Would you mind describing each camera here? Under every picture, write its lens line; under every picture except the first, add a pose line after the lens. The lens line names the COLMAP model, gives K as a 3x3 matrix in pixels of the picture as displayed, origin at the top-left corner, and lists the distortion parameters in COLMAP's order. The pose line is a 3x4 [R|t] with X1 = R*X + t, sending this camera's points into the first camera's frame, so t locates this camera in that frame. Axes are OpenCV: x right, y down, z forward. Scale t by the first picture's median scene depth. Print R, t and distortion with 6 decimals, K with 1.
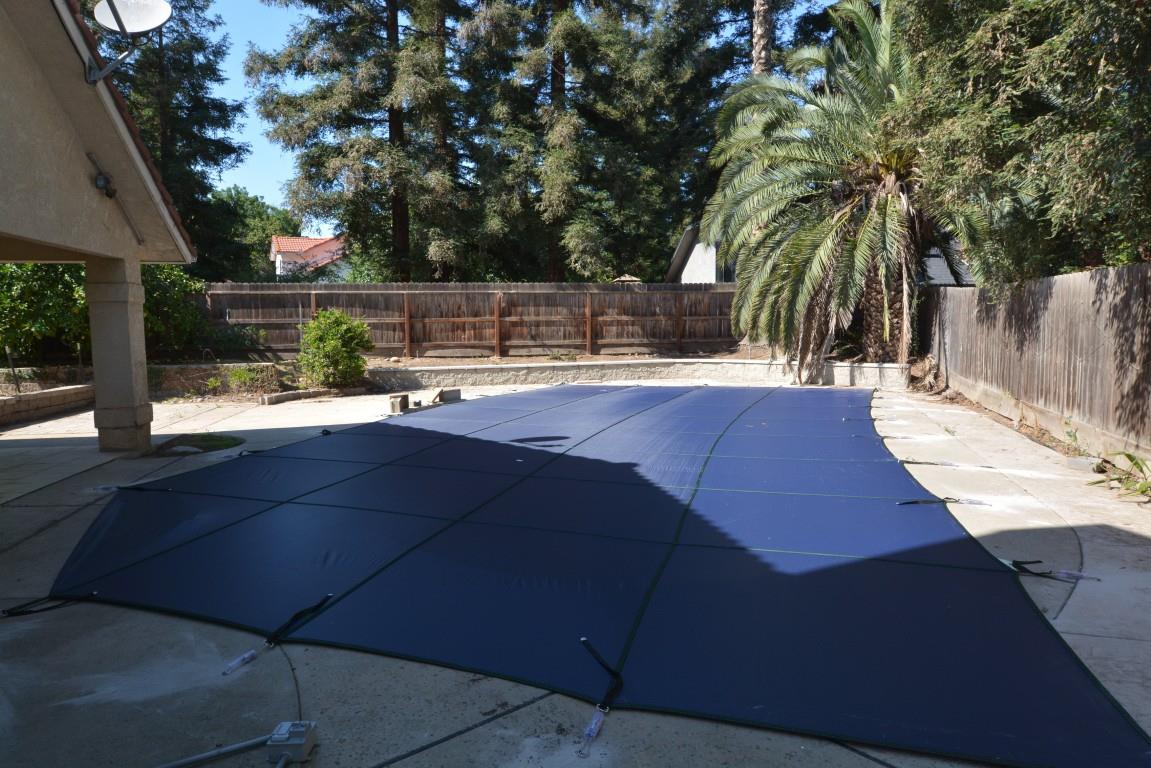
lens RADIAL K [[695.6, 0, 570.1], [0, 695.6, 384.0], [0, 0, 1]] dist [-0.015369, -0.003551]
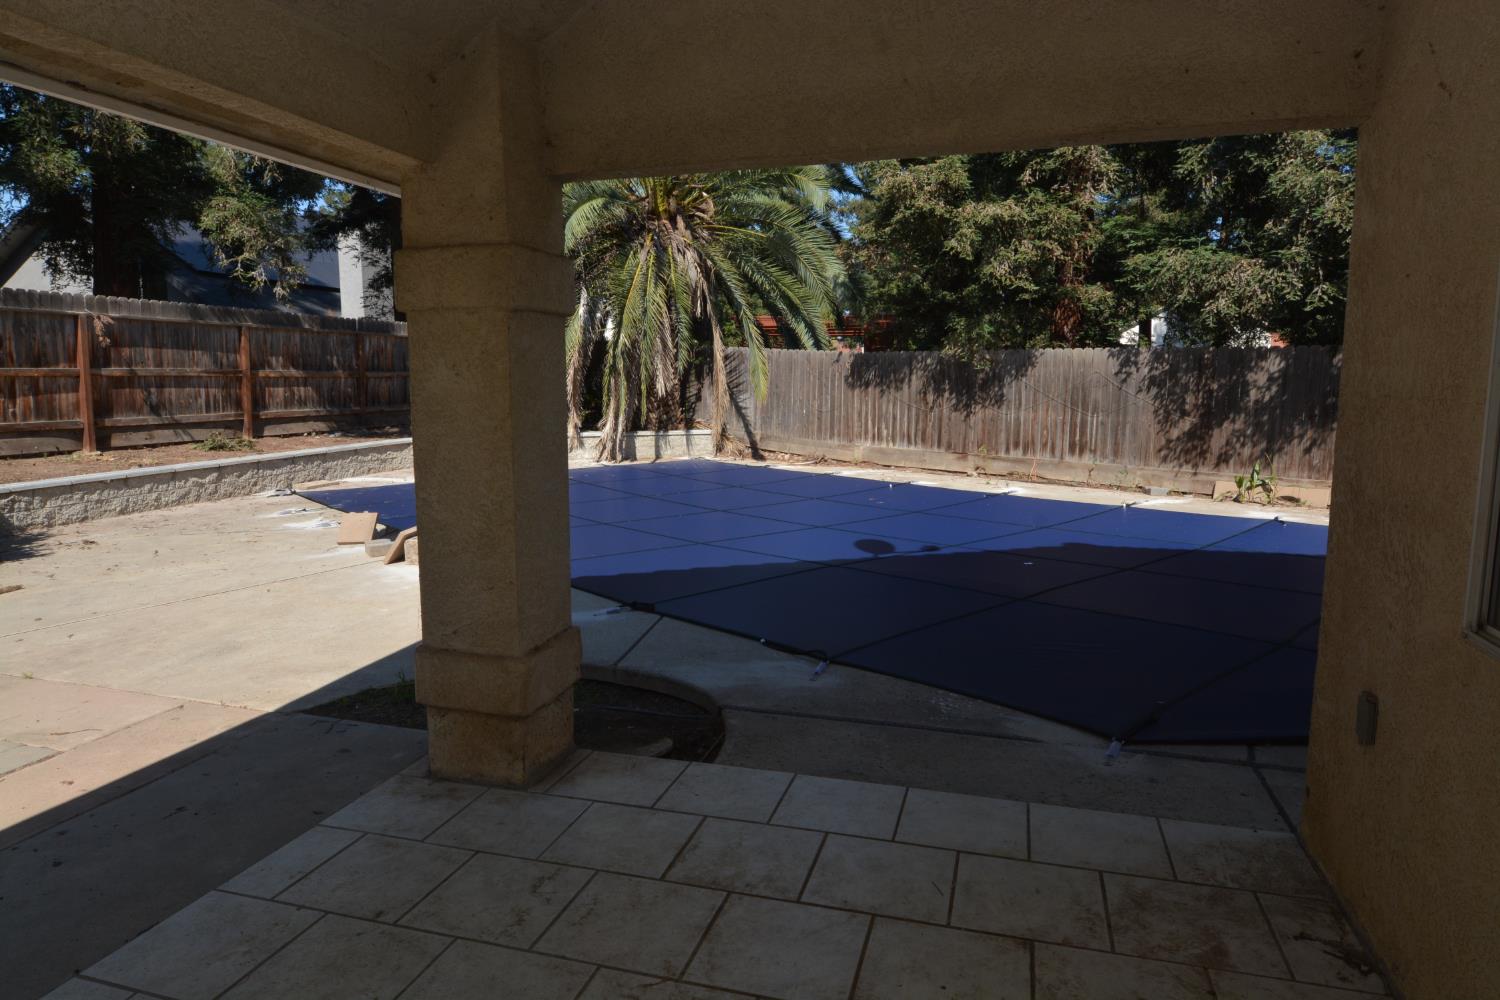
lens RADIAL K [[906.5, 0, 742.9], [0, 906.5, 500.0], [0, 0, 1]] dist [-0.015369, -0.003551]
pose [[0.451604, -0.106808, 0.885802, -0.446804], [0.068230, 0.994036, 0.085073, -0.027904], [-0.889606, 0.022019, 0.456198, 0.325815]]
